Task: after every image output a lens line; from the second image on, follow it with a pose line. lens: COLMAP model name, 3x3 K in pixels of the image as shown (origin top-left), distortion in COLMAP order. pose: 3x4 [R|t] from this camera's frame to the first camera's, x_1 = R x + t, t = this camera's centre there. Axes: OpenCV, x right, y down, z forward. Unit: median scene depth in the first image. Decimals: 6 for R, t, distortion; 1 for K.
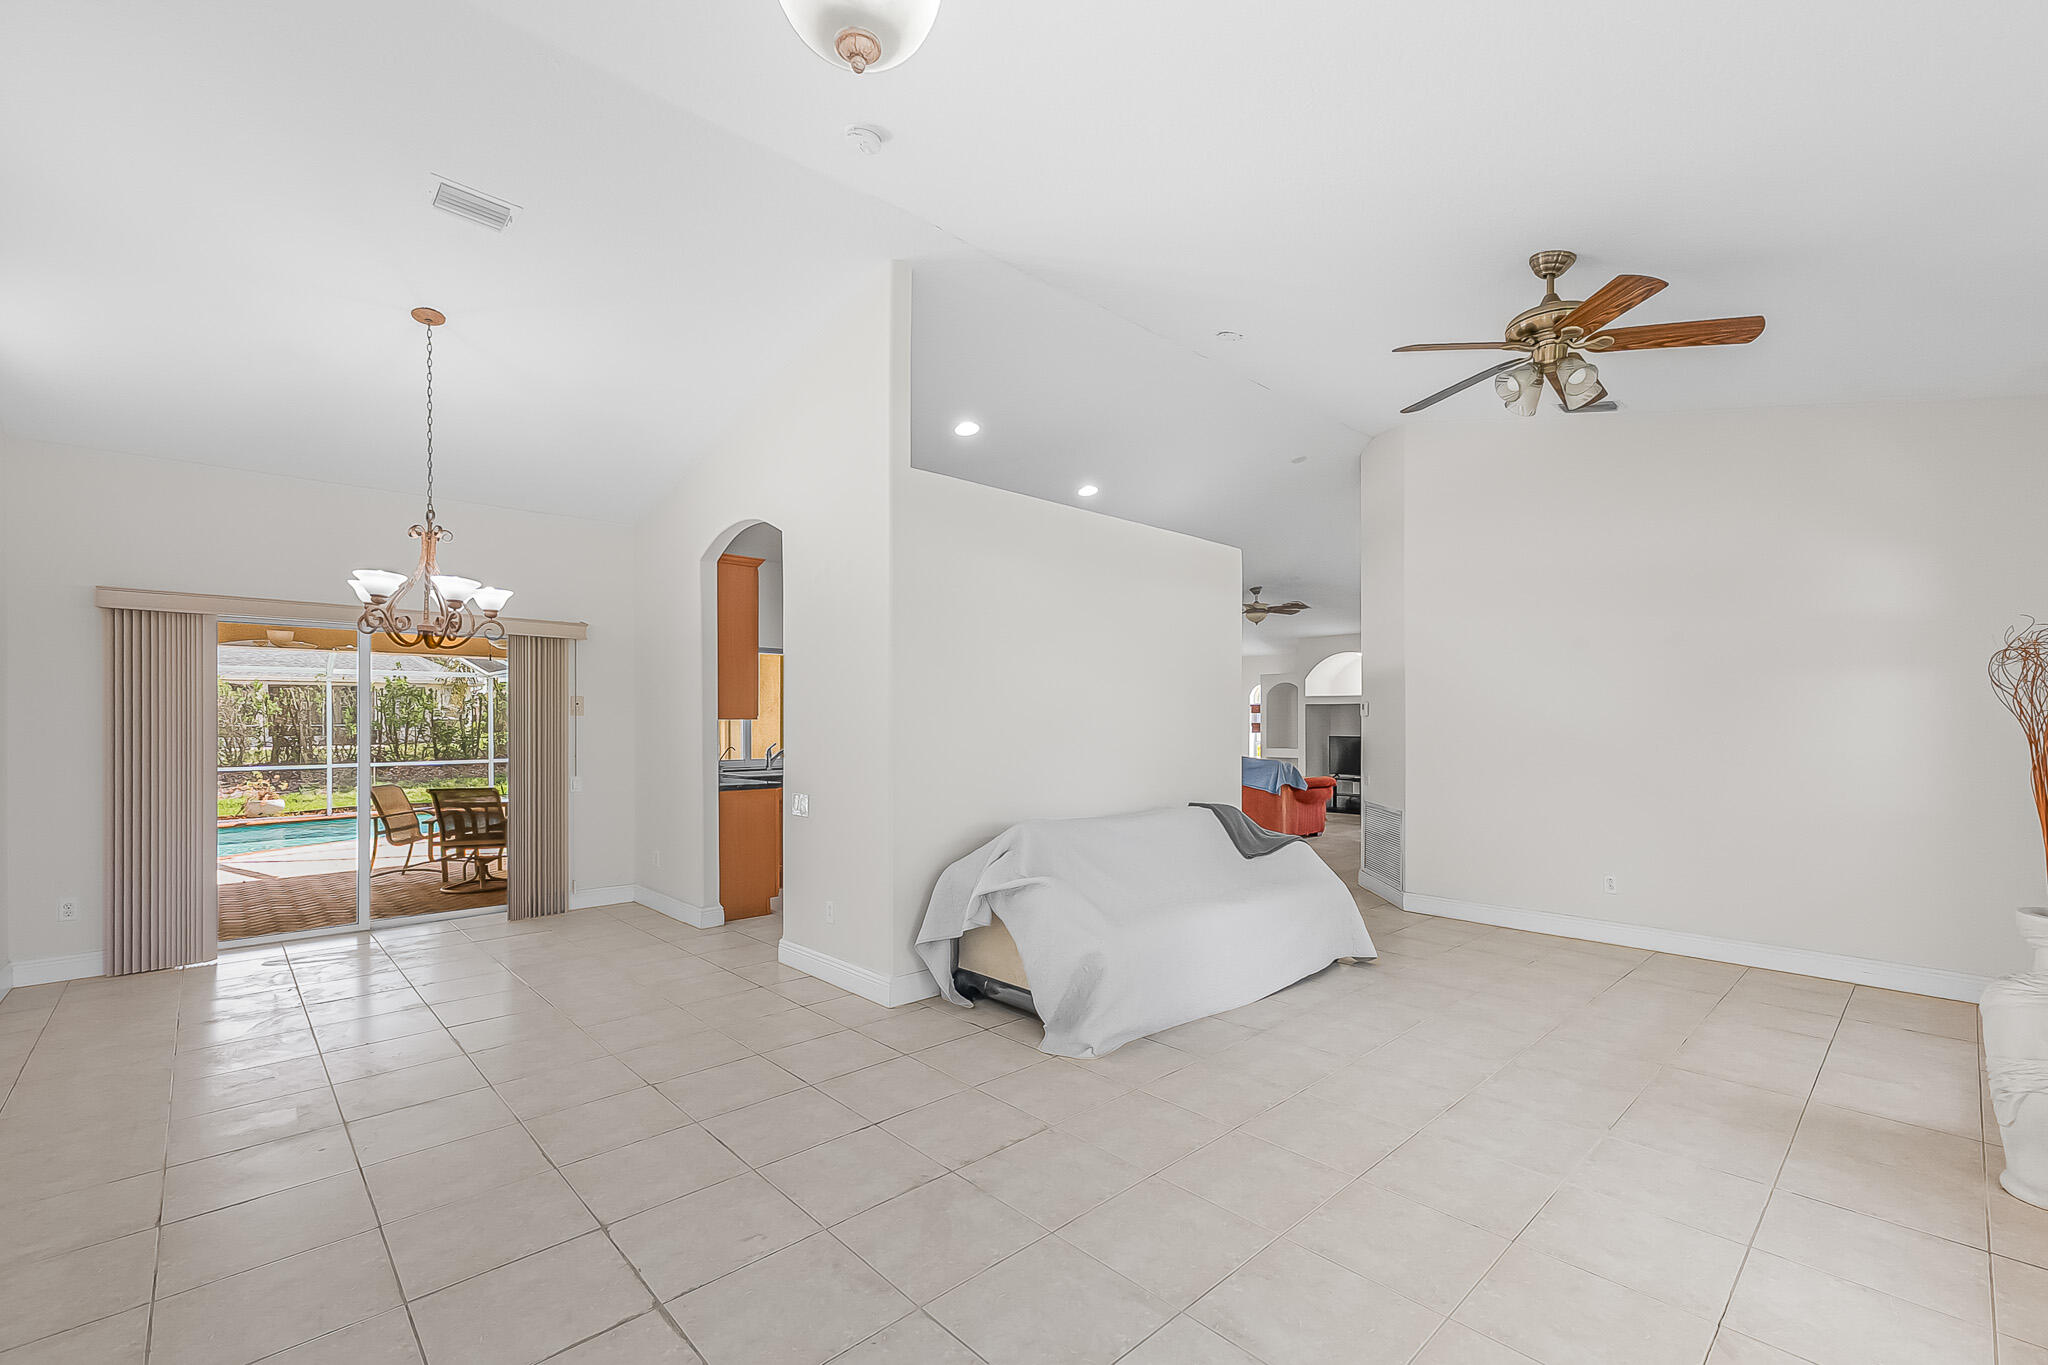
lens RADIAL K [[870.7, 0, 1040.3], [0, 870.7, 720.7], [0, 0, 1]] dist [0.018241, 0.000042]
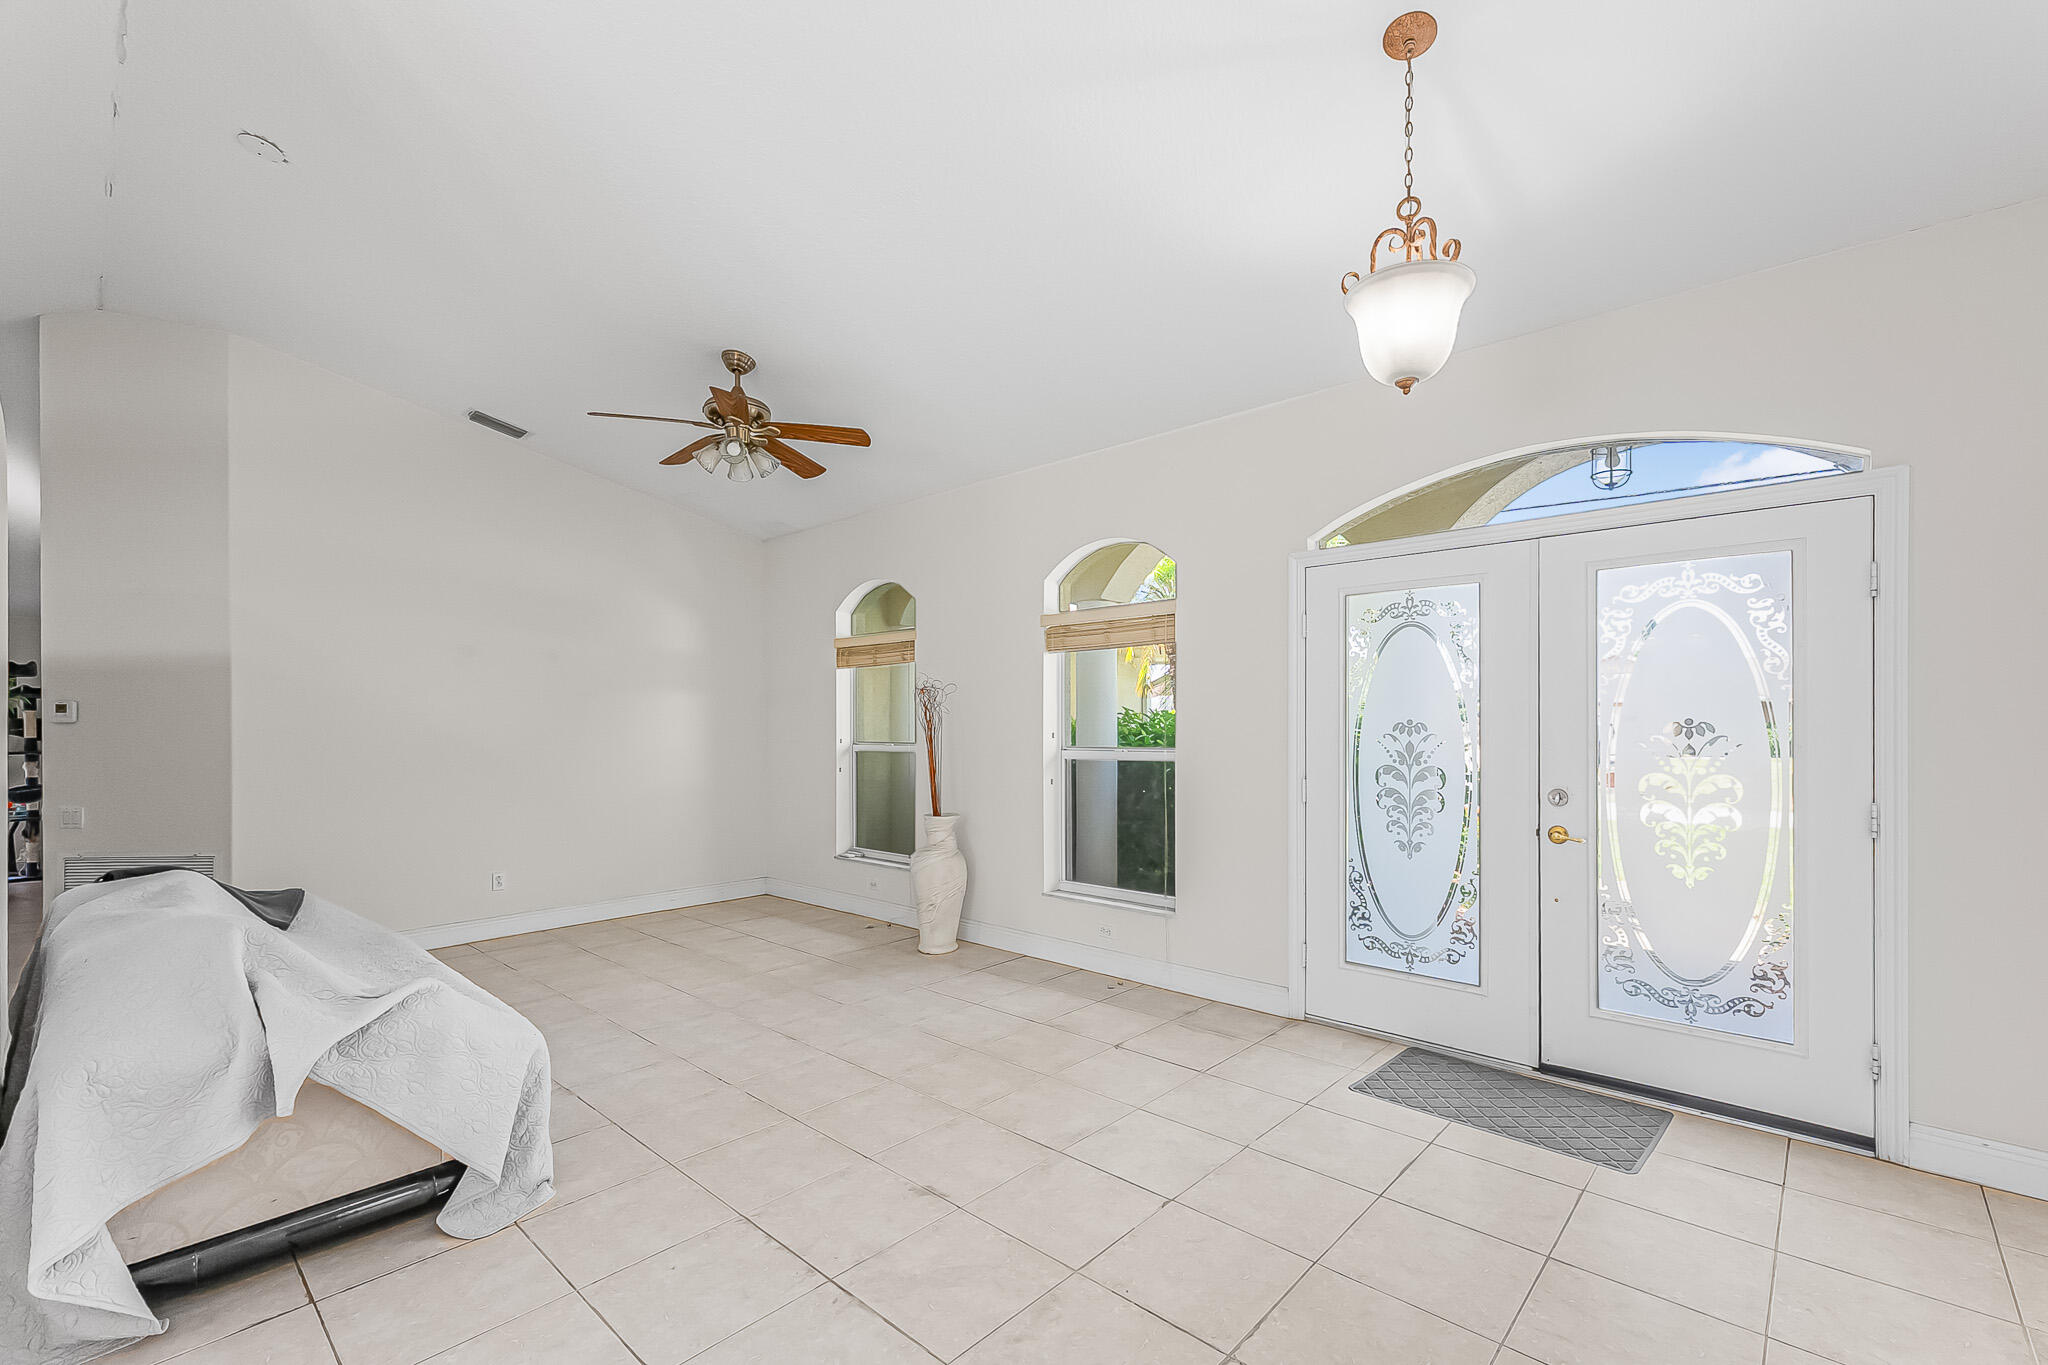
lens RADIAL K [[879.3, 0, 1032.1], [0, 879.3, 735.1], [0, 0, 1]] dist [0.012465, 0.000174]
pose [[-0.064029, -0.010163, 0.997896, -0.659450], [0.005691, 0.999928, 0.010549, 0.002602], [-0.997932, 0.006354, -0.063966, 0.615314]]
